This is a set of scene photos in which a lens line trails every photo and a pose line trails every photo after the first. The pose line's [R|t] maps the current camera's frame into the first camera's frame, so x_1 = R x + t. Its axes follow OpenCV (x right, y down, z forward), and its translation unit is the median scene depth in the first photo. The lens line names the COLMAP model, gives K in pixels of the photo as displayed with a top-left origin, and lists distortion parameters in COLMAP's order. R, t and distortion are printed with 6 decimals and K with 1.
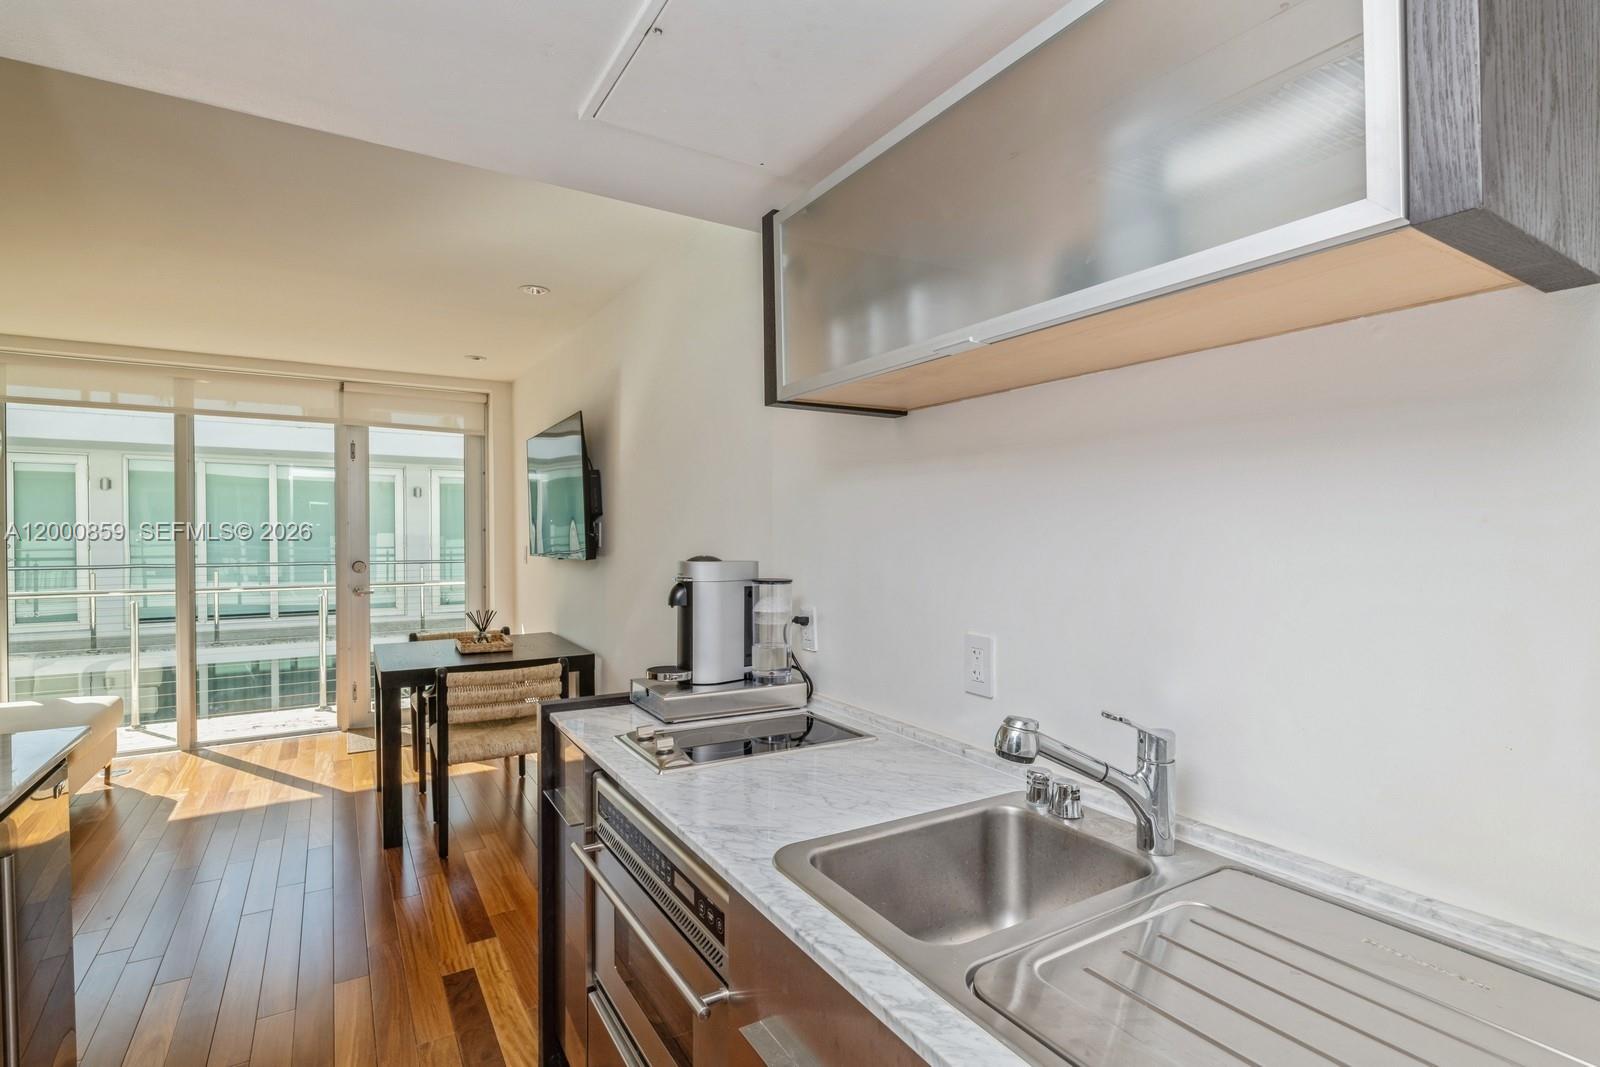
lens RADIAL K [[744.7, 0, 784.9], [0, 744.7, 536.0], [0, 0, 1]] dist [-0.000143, 0.000055]
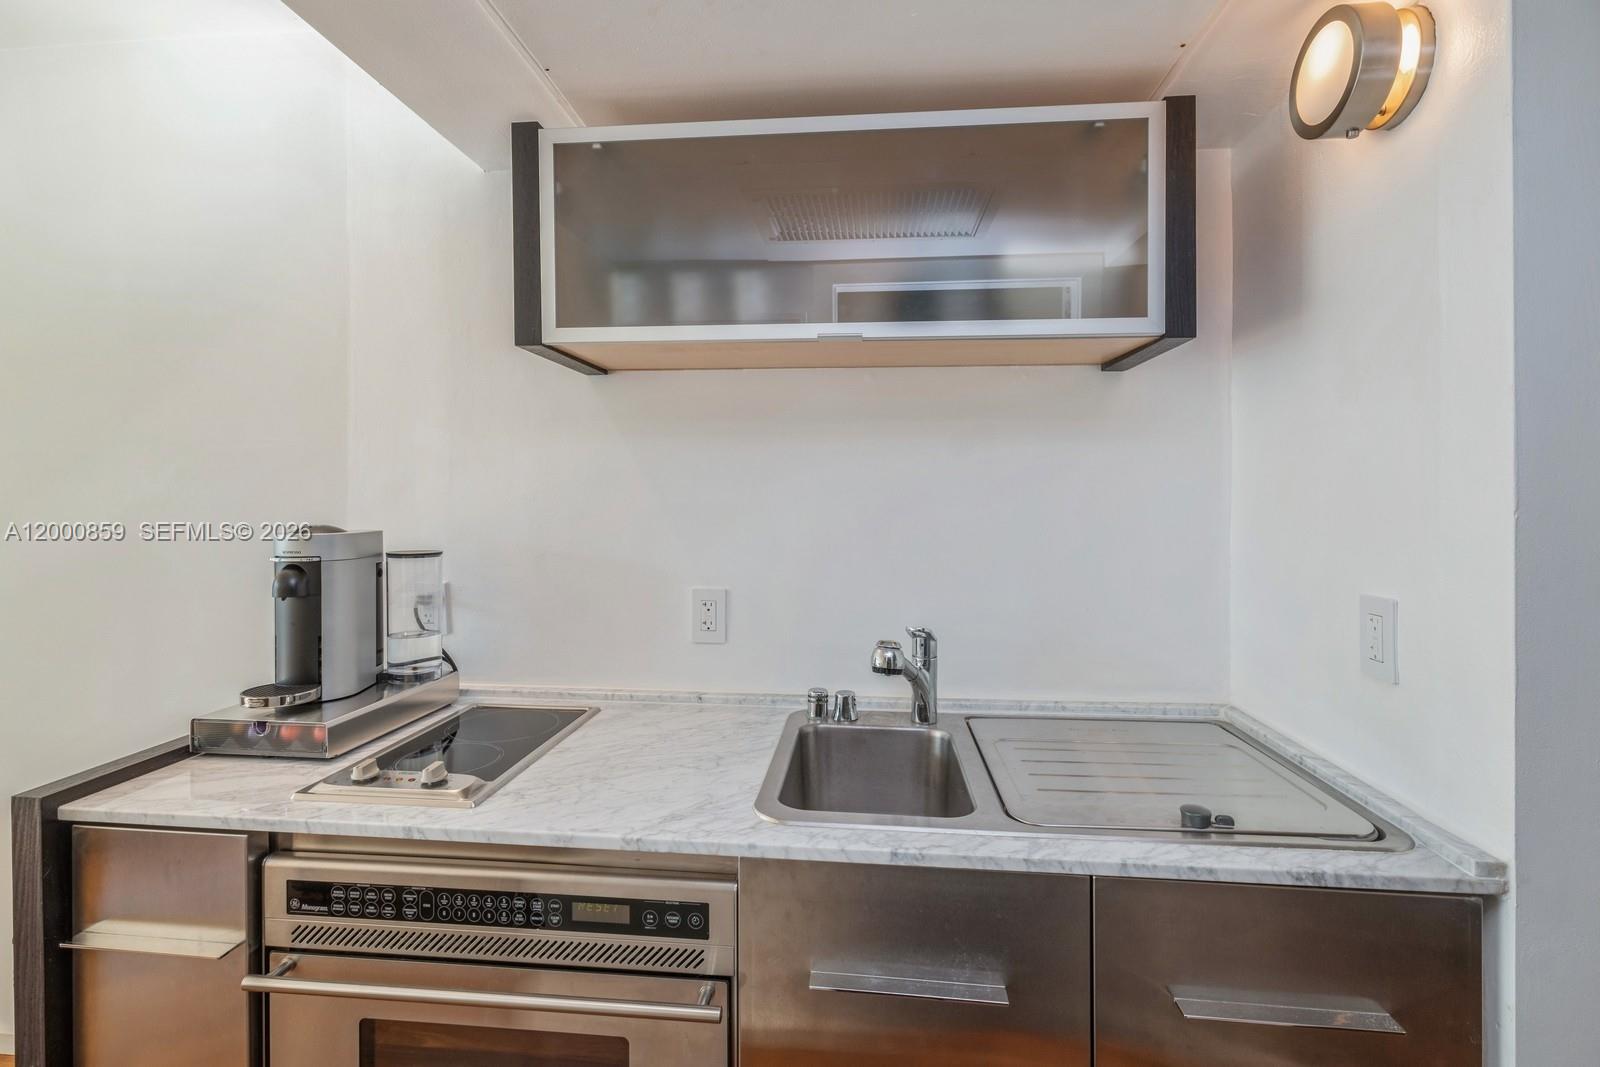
lens RADIAL K [[747.3, 0, 783.3], [0, 747.3, 486.5], [0, 0, 1]] dist [0.000466, 0.000208]
pose [[0.610707, 0.007802, 0.791819, -0.545779], [0.005158, 0.999891, -0.013830, 0.000320], [-0.791840, 0.012531, 0.610600, 0.249070]]
